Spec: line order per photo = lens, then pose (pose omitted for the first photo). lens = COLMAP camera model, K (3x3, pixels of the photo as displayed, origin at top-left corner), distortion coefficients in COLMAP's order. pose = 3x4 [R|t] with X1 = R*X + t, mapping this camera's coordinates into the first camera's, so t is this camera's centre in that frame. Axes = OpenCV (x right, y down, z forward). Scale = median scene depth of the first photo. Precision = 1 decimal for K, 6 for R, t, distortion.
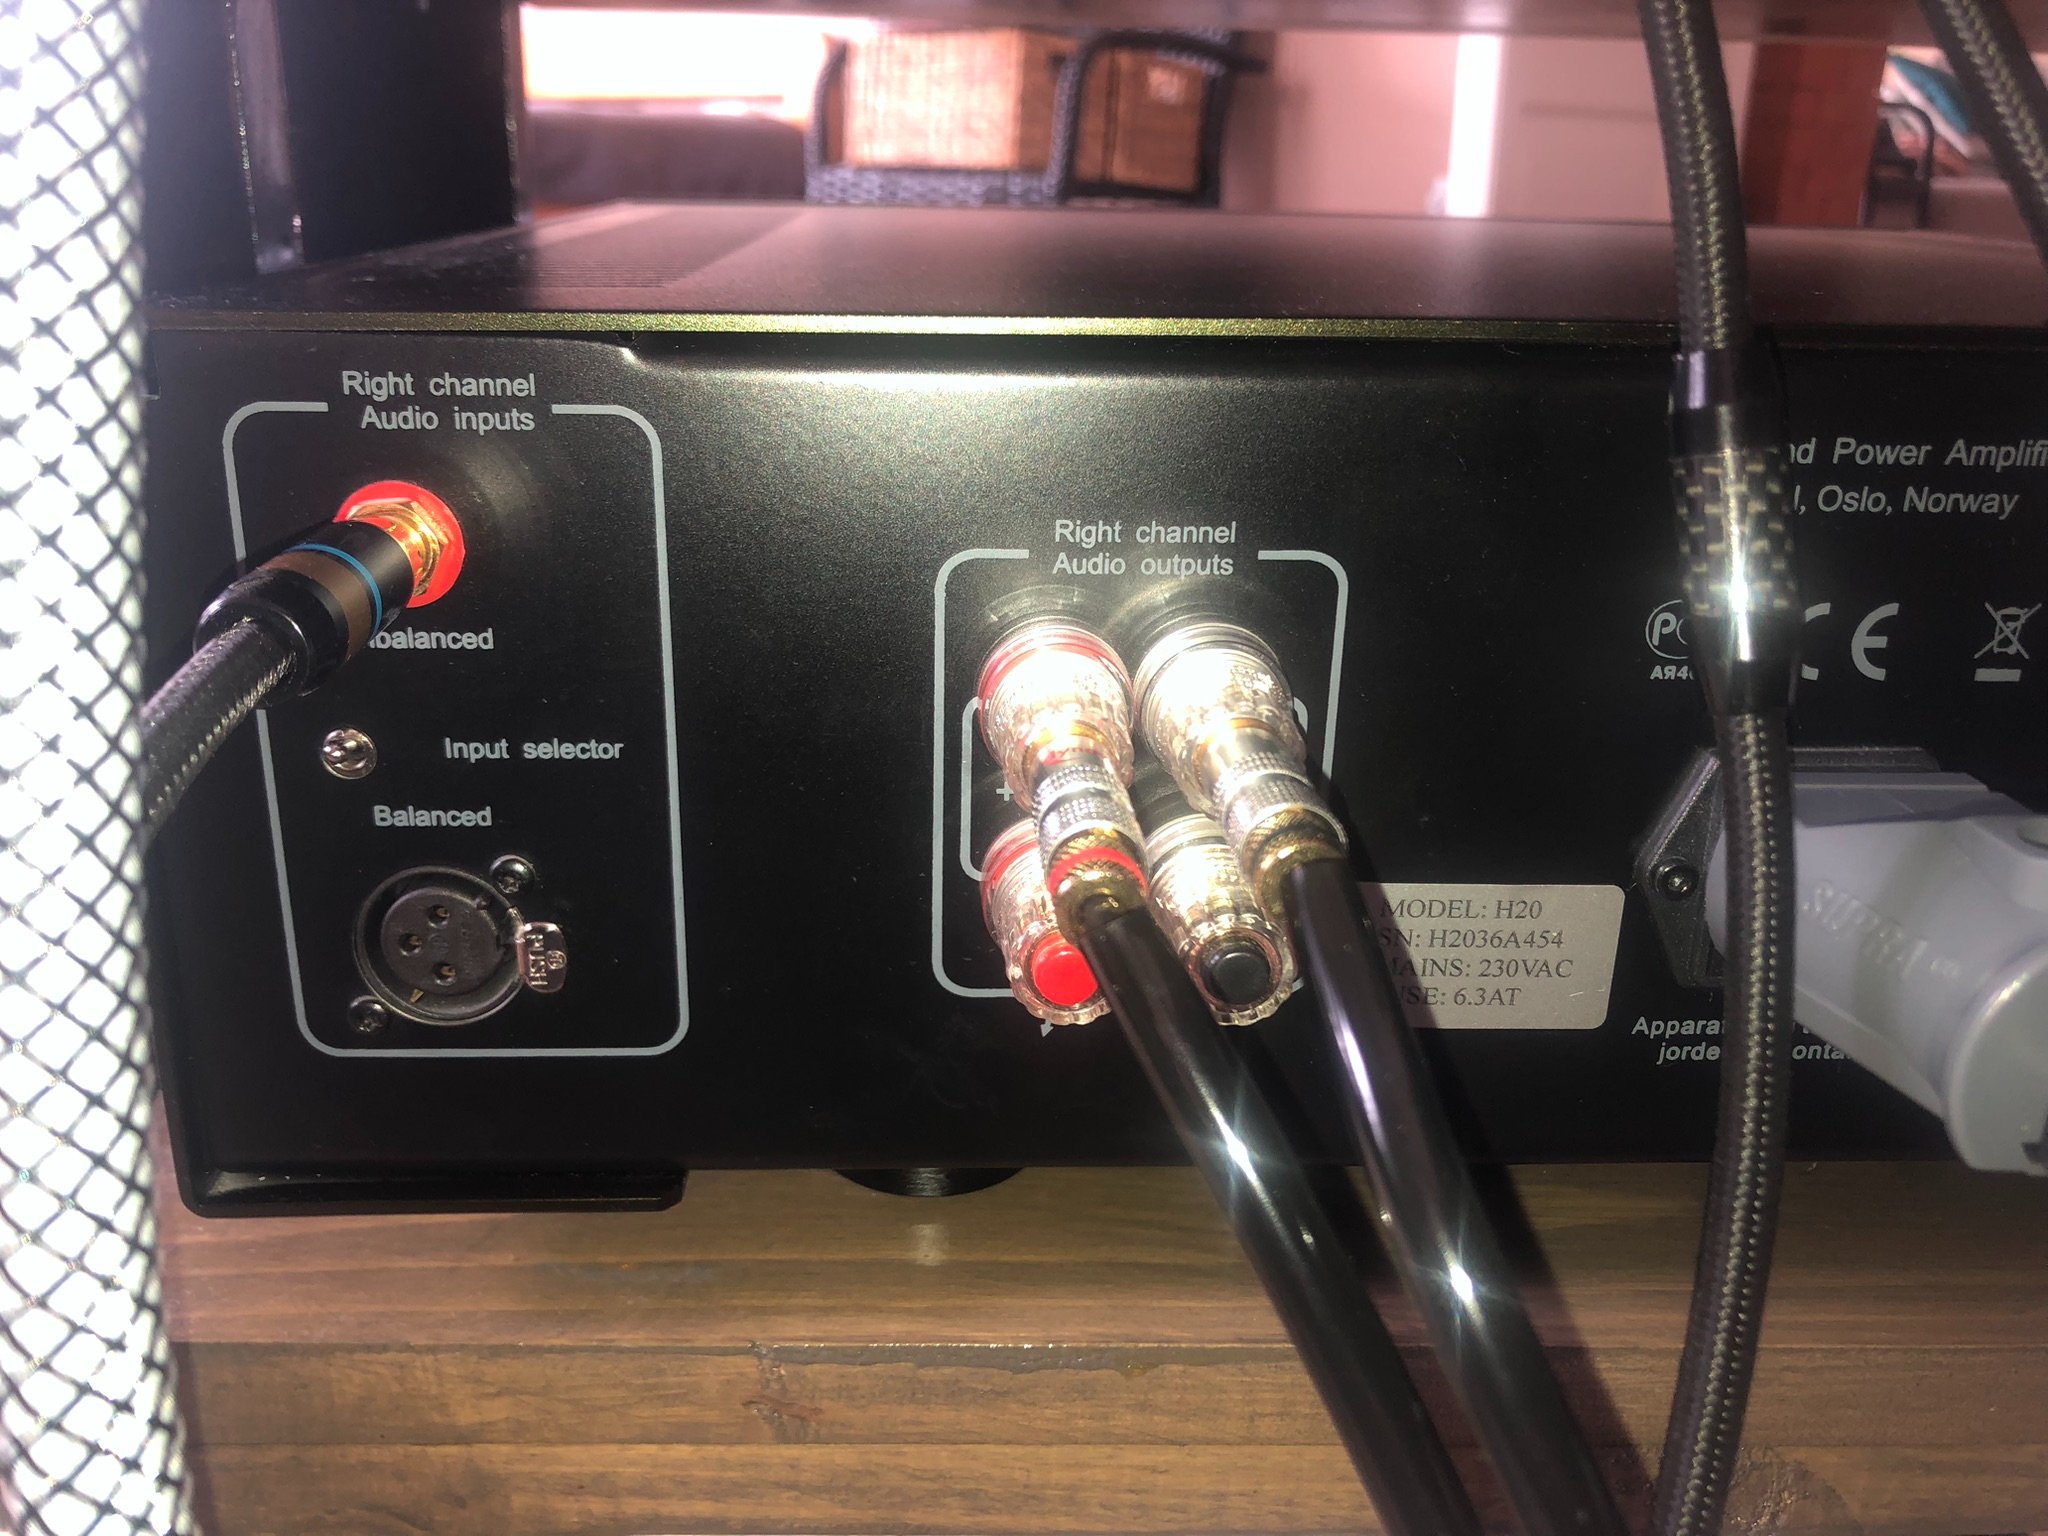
lens RADIAL K [[1793.7, 0, 1024.0], [0, 1793.7, 768.0], [0, 0, 1]] dist [-0.004383, -0.014473]
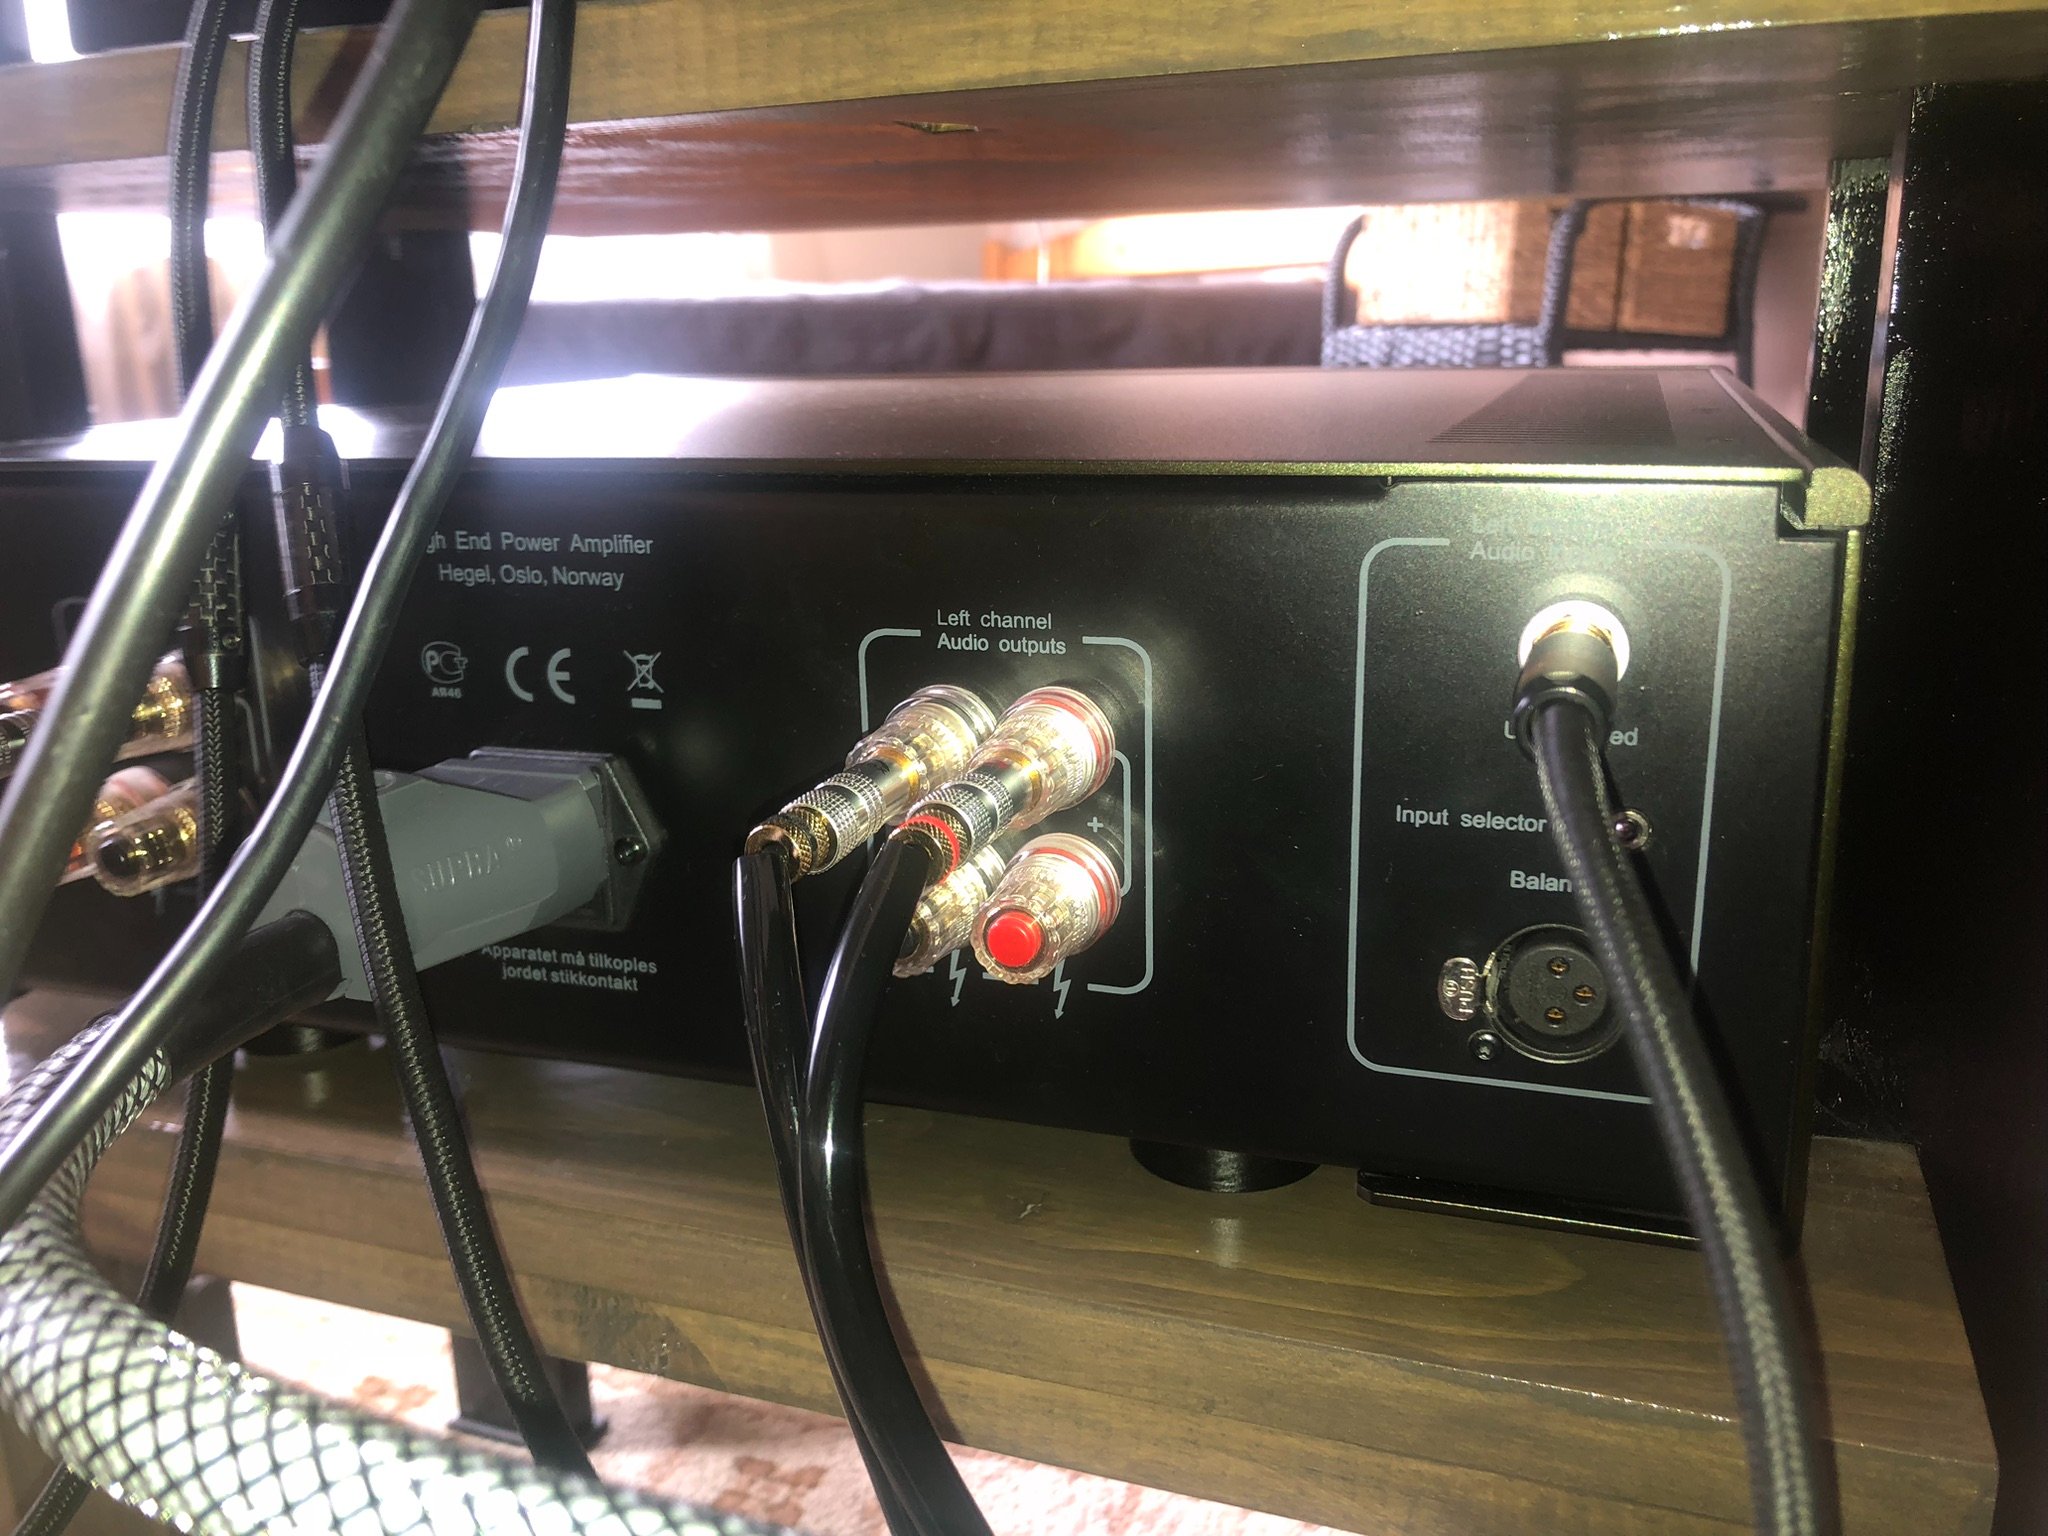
lens RADIAL K [[1793.7, 0, 1024.0], [0, 1793.7, 768.0], [0, 0, 1]] dist [-0.004383, -0.014473]
pose [[0.925430, 0.052260, -0.375297, 1.140147], [-0.082651, 0.994435, -0.065331, 0.054404], [0.369795, 0.091478, 0.924599, -0.143457]]
